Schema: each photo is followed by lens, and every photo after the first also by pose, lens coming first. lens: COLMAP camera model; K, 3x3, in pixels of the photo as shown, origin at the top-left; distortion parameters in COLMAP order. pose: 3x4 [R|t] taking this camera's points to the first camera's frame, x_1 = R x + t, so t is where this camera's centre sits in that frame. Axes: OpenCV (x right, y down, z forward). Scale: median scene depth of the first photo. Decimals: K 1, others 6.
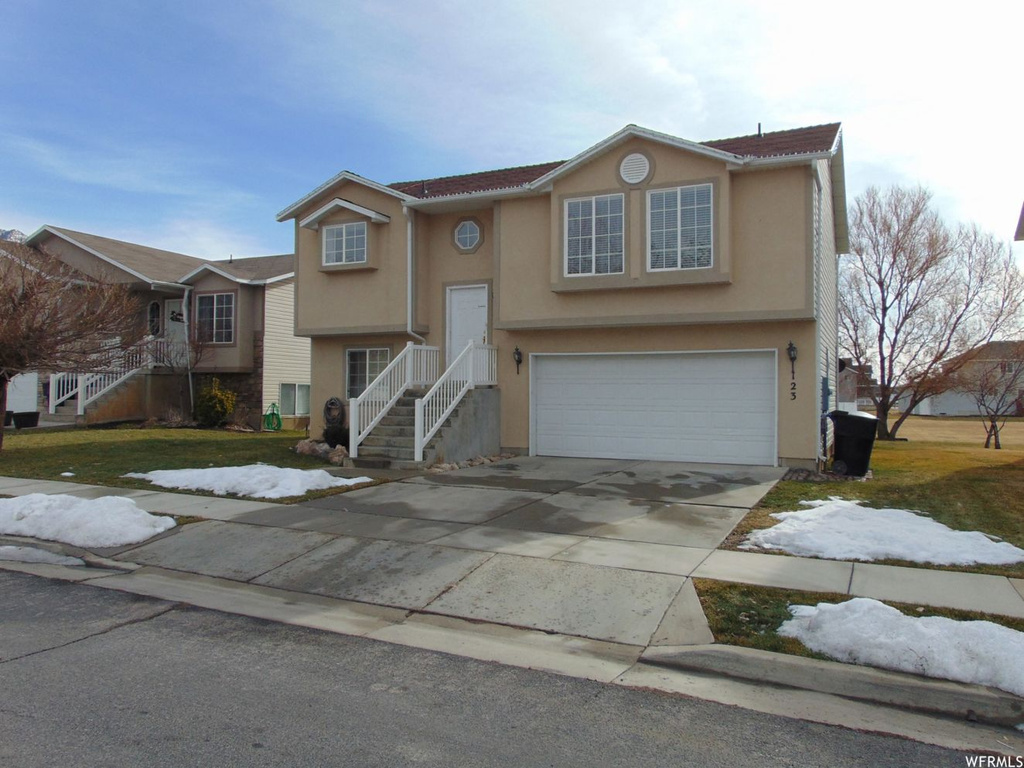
lens RADIAL K [[774.5, 0, 512.0], [0, 774.5, 384.0], [0, 0, 1]] dist [-0.031141, 0.063538]
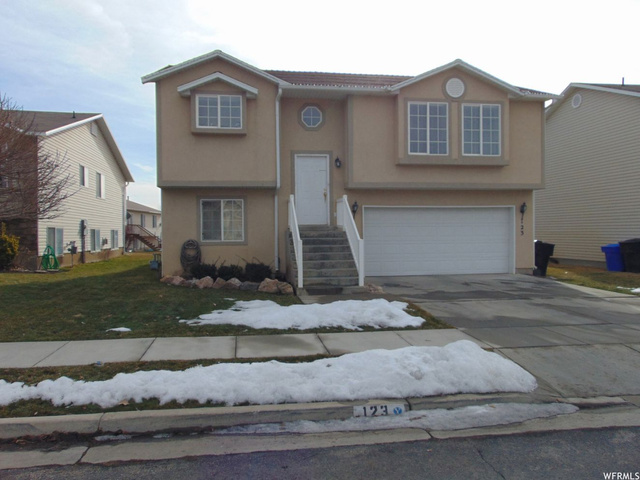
lens RADIAL K [[484.0, 0, 320.0], [0, 484.0, 240.0], [0, 0, 1]] dist [-0.031141, 0.063538]
pose [[0.826624, -0.023575, 0.562261, -0.591294], [0.005030, 0.999392, 0.034509, -0.007559], [-0.562733, -0.025698, 0.826239, 0.328691]]
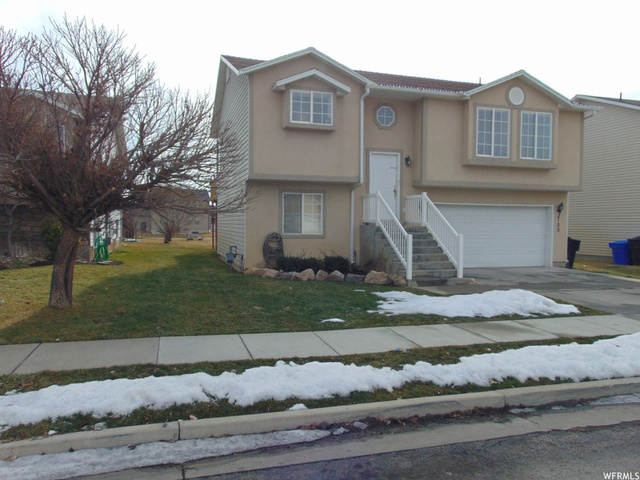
lens RADIAL K [[484.0, 0, 320.0], [0, 484.0, 240.0], [0, 0, 1]] dist [-0.031141, 0.063538]
pose [[0.733655, -0.024594, 0.679077, -0.842985], [-0.013352, 0.998630, 0.050592, -0.011525], [-0.679391, -0.046184, 0.732321, 0.482574]]
